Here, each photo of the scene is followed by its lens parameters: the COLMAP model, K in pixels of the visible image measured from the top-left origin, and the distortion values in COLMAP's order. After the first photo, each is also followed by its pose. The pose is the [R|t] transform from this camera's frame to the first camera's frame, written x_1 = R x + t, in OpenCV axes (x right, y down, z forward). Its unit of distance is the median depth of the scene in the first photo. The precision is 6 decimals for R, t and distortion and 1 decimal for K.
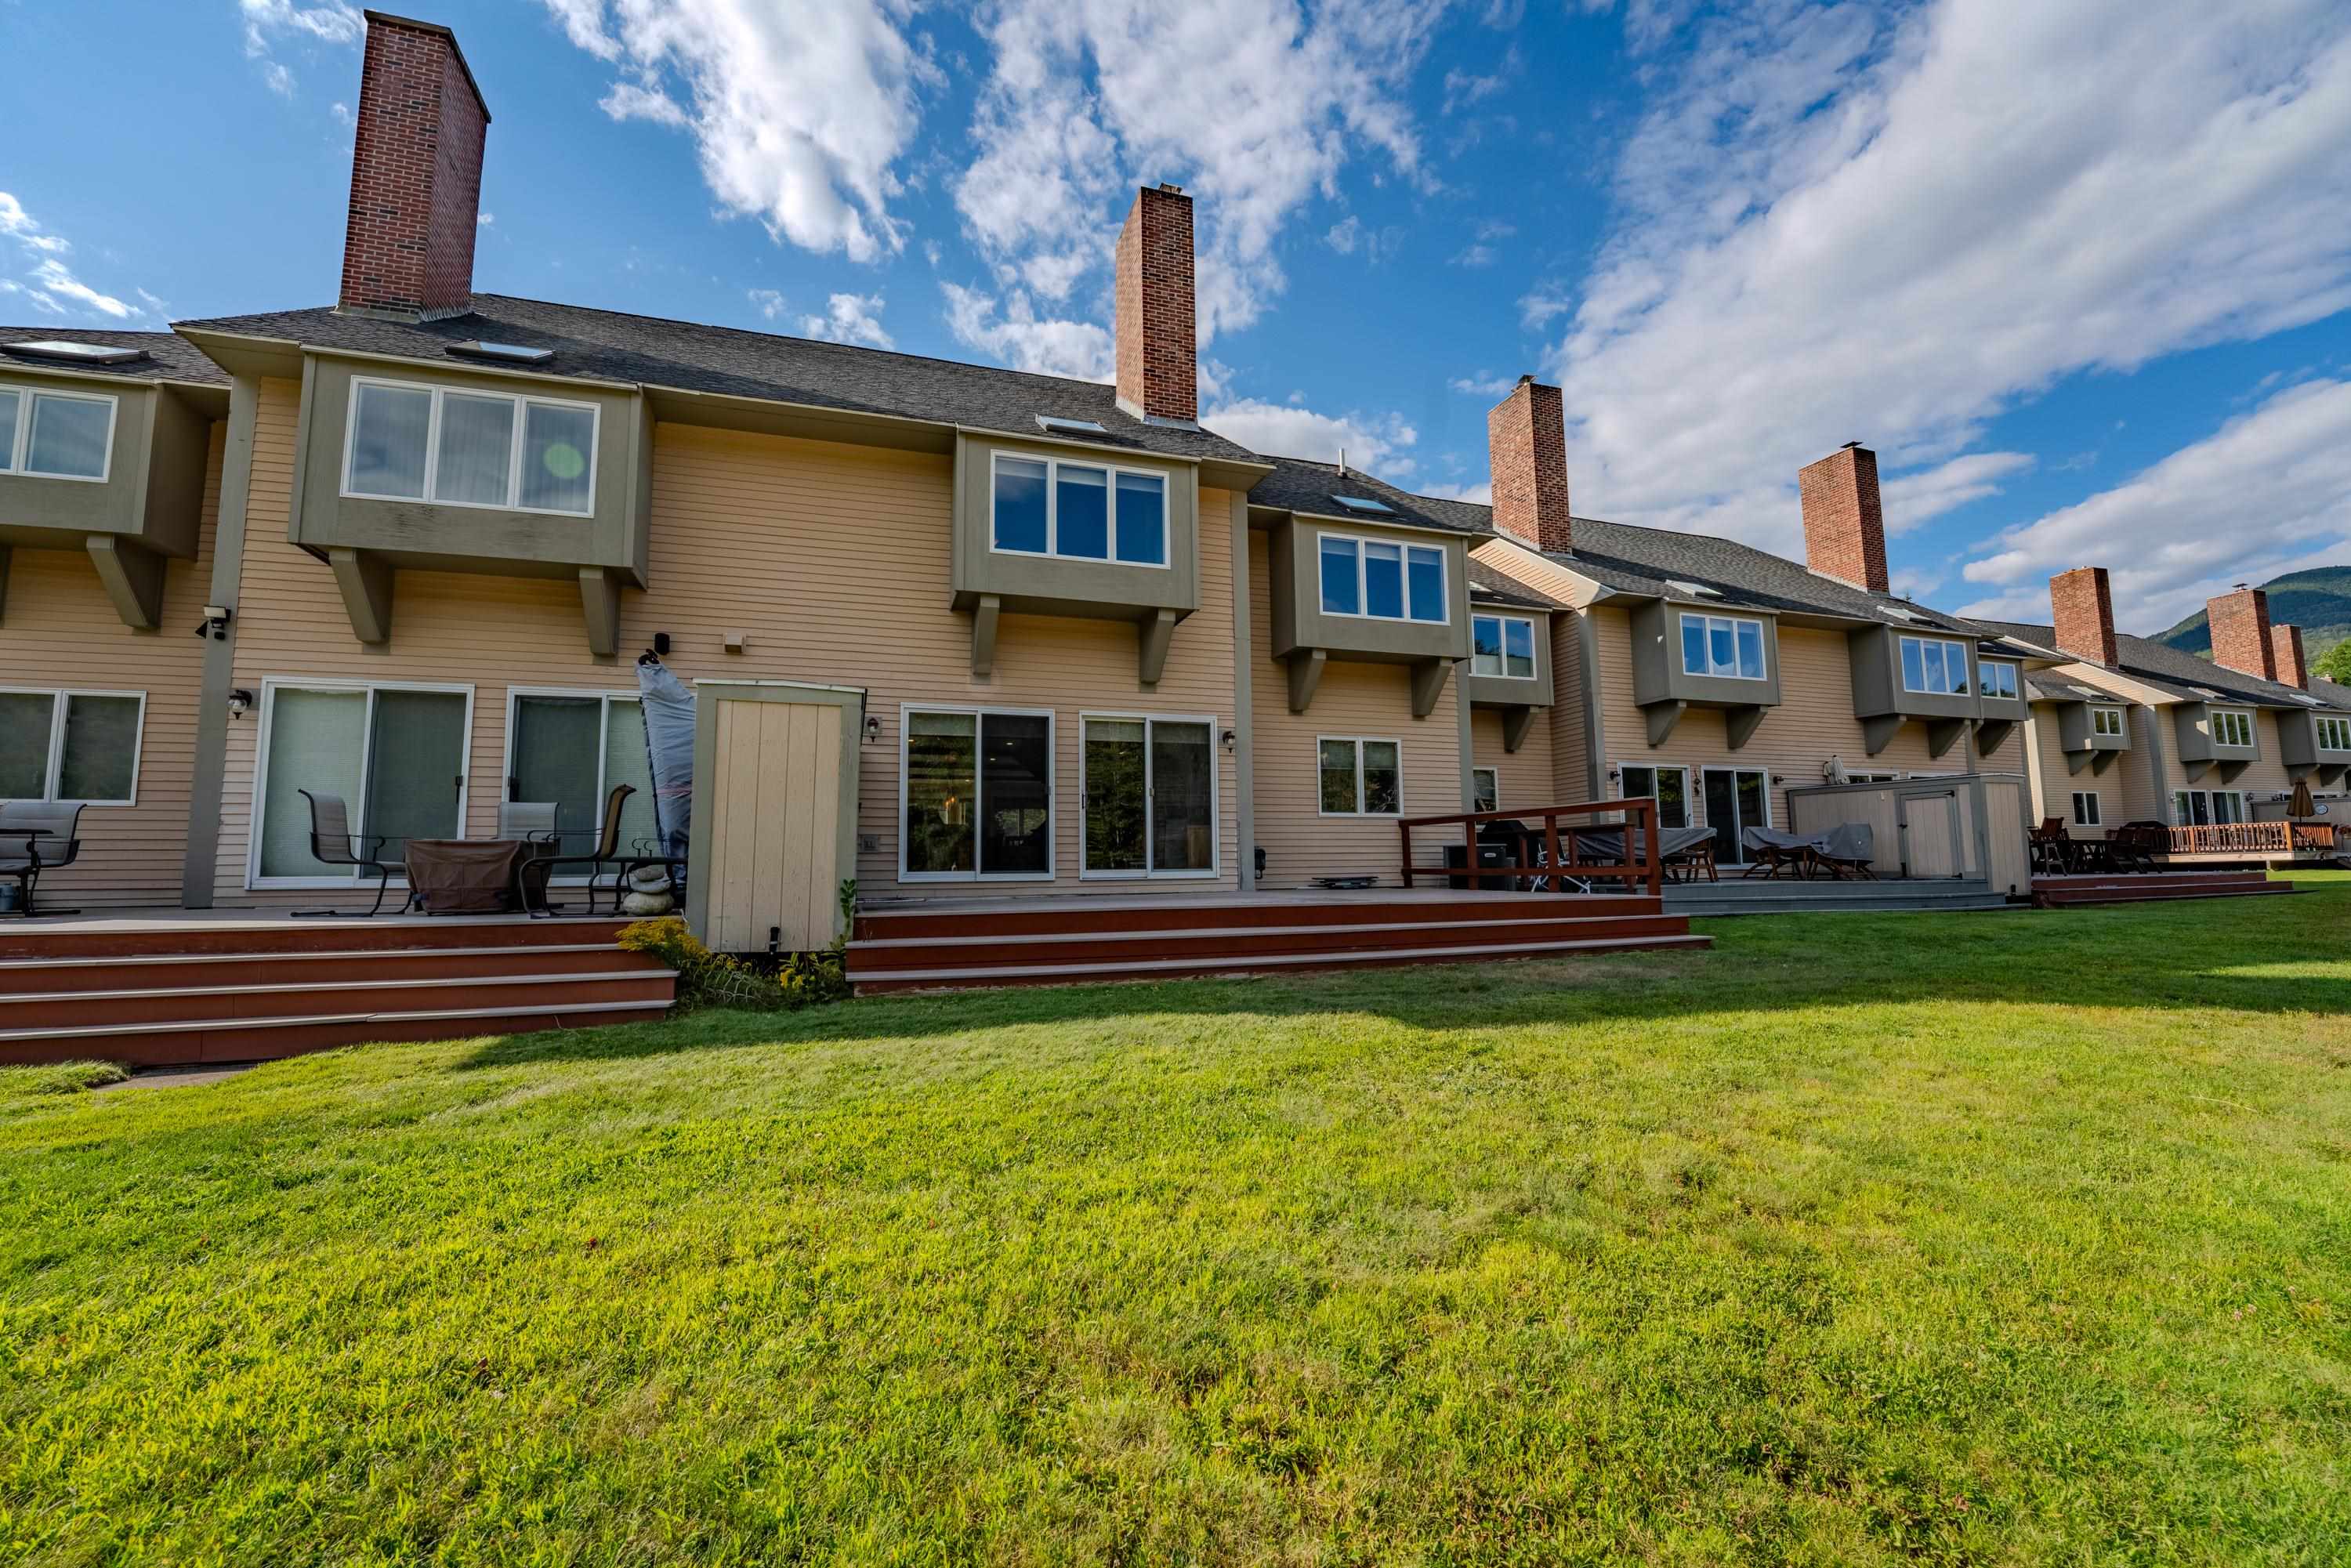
lens RADIAL K [[952.0, 0, 1176.0], [0, 952.0, 777.9], [0, 0, 1]] dist [-0.026507, 0.001729]
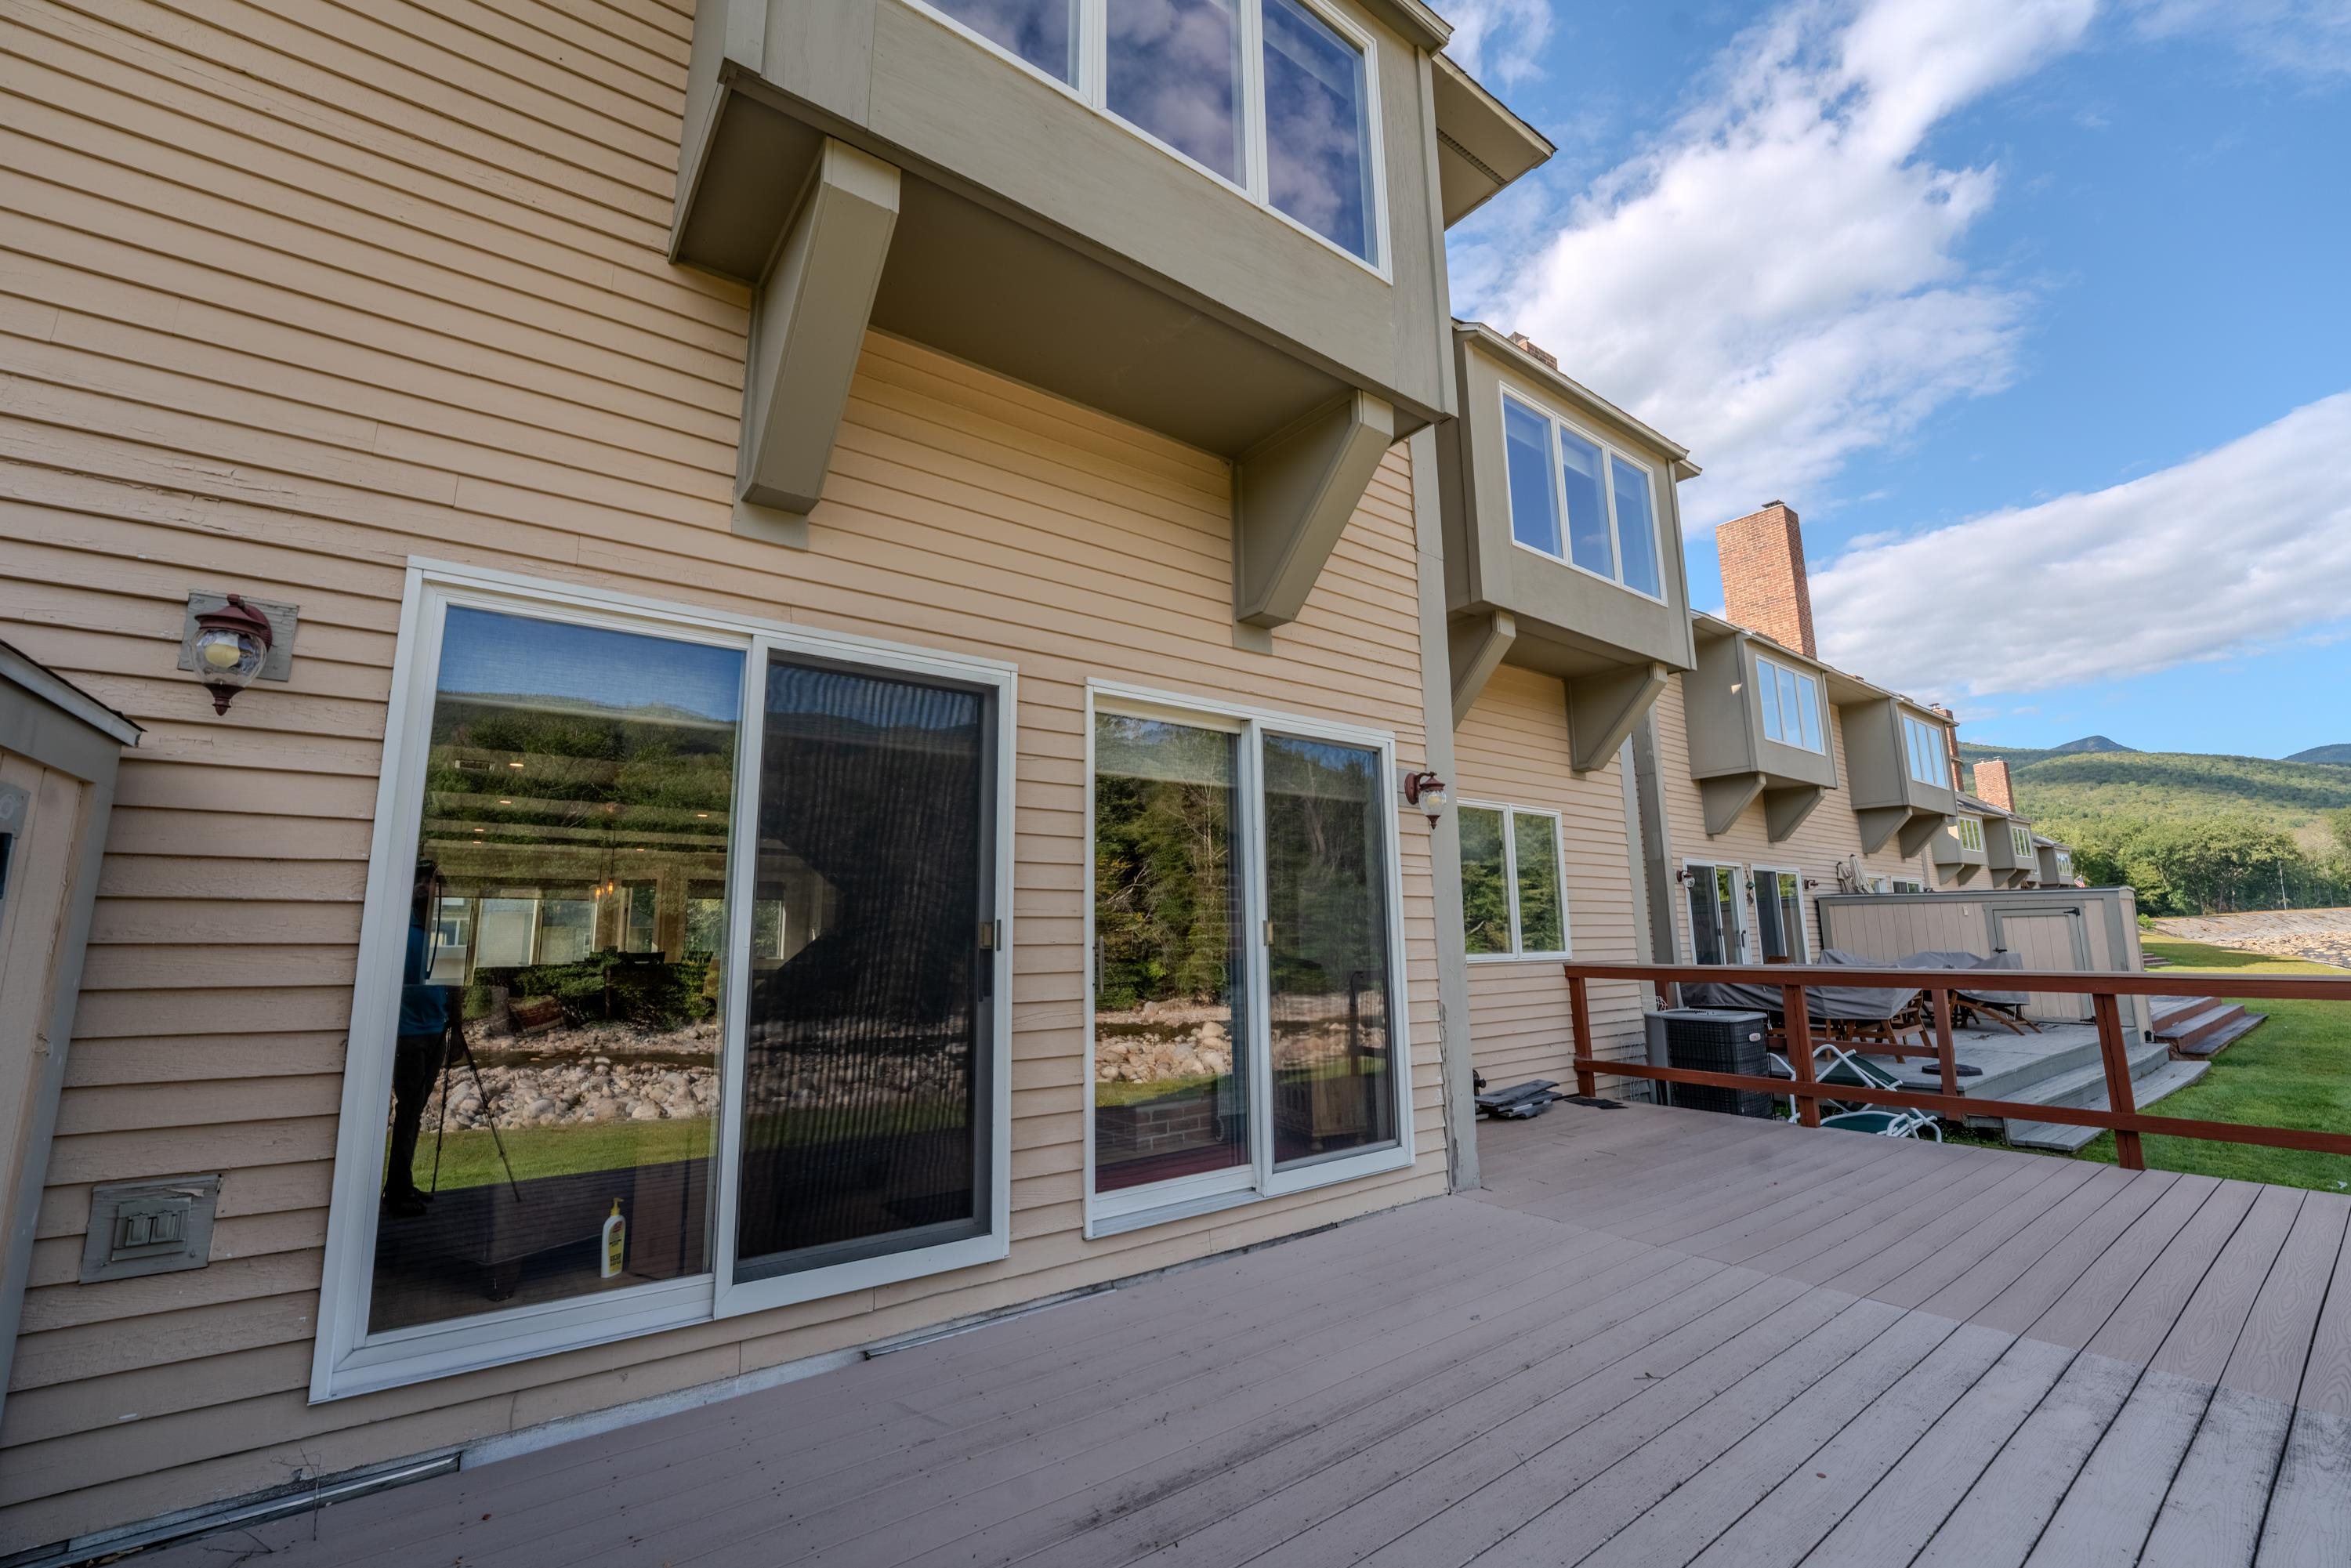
lens RADIAL K [[952.0, 0, 1175.0], [0, 952.0, 783.5], [0, 0, 1]] dist [-0.026507, 0.001729]
pose [[0.948310, 0.053268, 0.312842, -0.157593], [-0.032188, 0.996873, -0.072166, -0.012494], [-0.315708, 0.058366, 0.947060, 0.635620]]
